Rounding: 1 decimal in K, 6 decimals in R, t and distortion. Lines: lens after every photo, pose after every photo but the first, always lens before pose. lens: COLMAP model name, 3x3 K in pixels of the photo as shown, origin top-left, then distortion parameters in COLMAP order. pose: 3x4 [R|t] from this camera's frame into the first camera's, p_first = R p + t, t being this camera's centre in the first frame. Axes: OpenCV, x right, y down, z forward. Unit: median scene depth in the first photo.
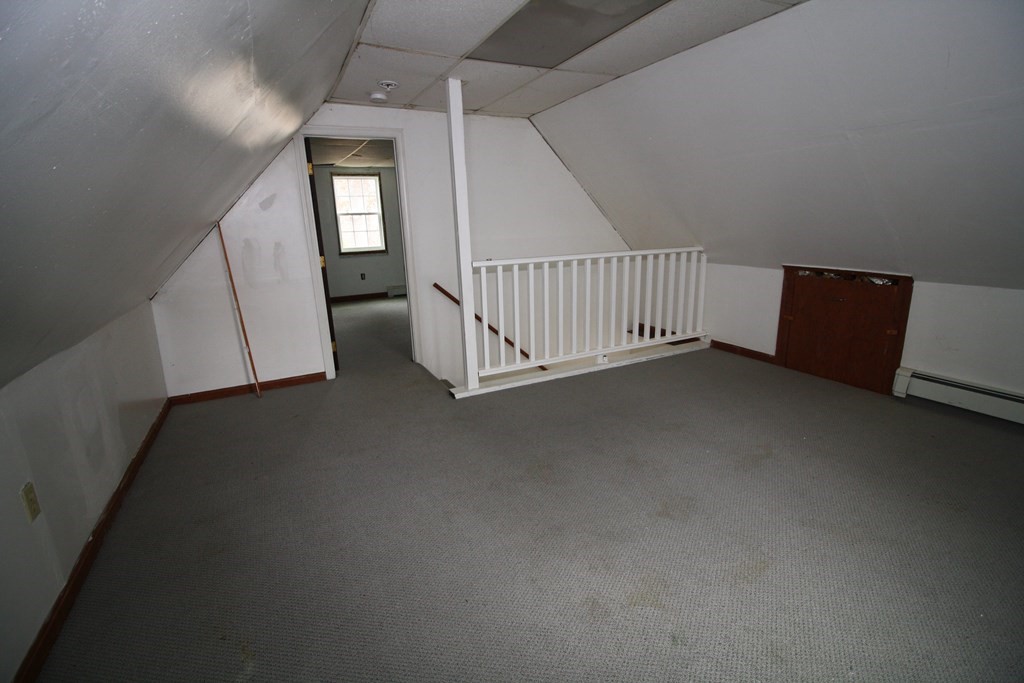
lens RADIAL K [[481.3, 0, 519.2], [0, 481.3, 341.6], [0, 0, 1]] dist [-0.001693, -0.016243]
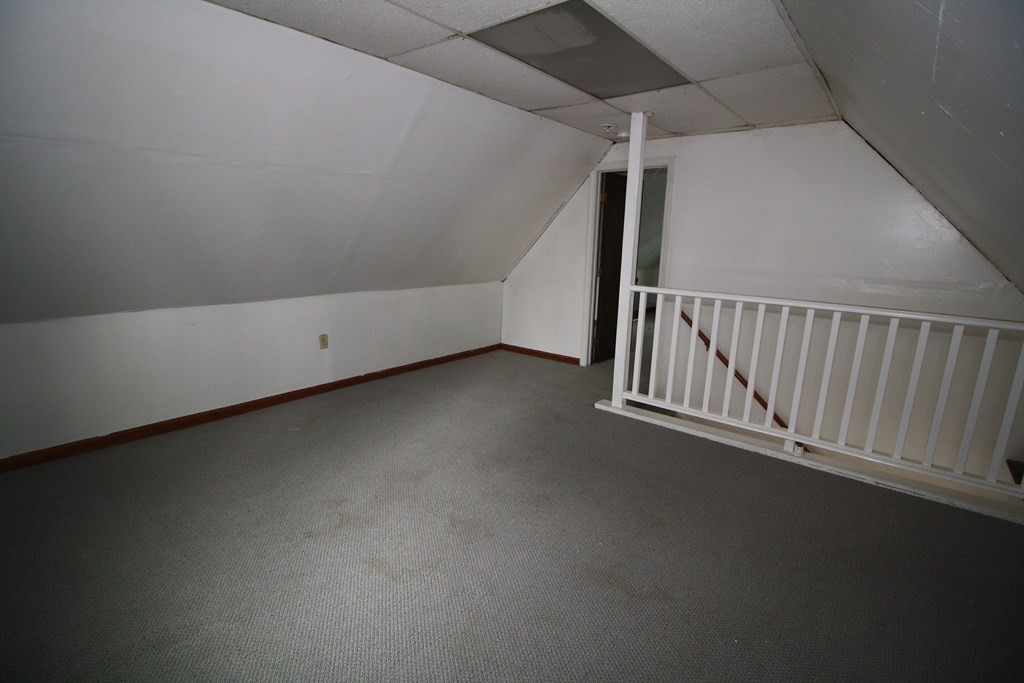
lens RADIAL K [[481.3, 0, 519.2], [0, 481.3, 341.6], [0, 0, 1]] dist [-0.001693, -0.016243]
pose [[0.396071, 0.232716, -0.888240, 0.680677], [-0.274056, 0.953219, 0.127537, -0.105250], [0.876368, 0.192914, 0.441320, 0.328339]]
